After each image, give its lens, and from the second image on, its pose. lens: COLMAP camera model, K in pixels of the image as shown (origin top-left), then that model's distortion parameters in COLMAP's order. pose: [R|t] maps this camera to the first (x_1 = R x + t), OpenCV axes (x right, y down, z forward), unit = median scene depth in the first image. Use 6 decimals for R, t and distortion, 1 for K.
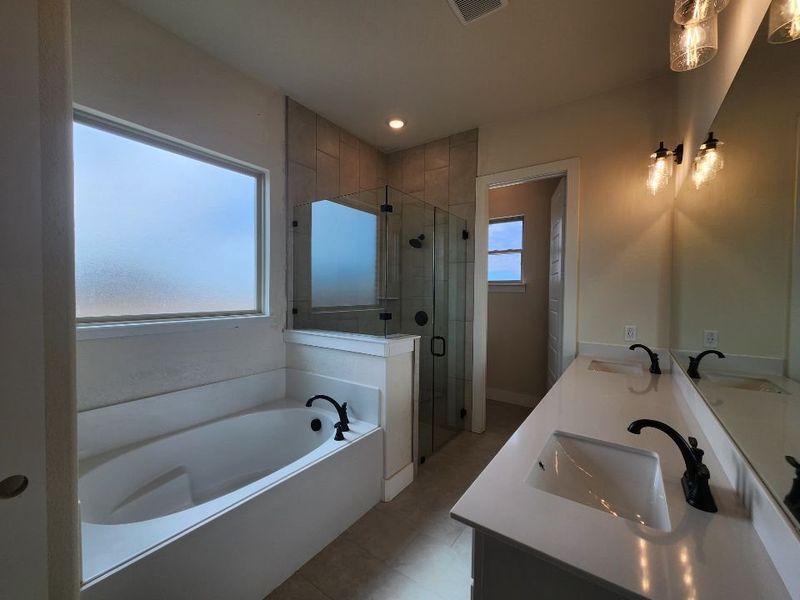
lens RADIAL K [[327.2, 0, 401.3], [0, 327.2, 301.2], [0, 0, 1]] dist [-0.000500, -0.000174]
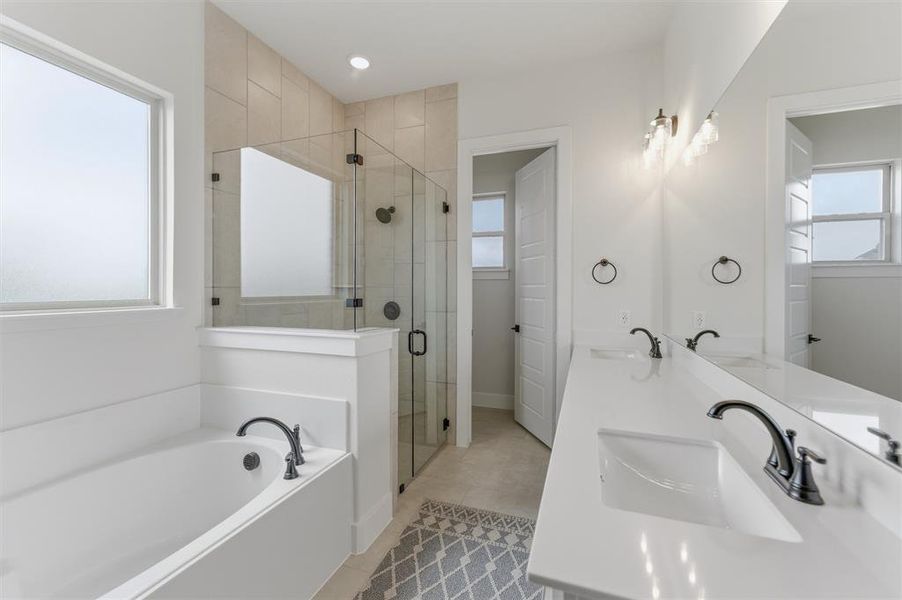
lens RADIAL K [[373.2, 0, 452.9], [0, 373.2, 293.4], [0, 0, 1]] dist [-0.000232, 0.000124]
pose [[0.963969, -0.010097, 0.265822, -0.049062], [0.015284, 0.999731, -0.017450, 0.036393], [-0.265575, 0.020884, 0.963864, 0.099546]]
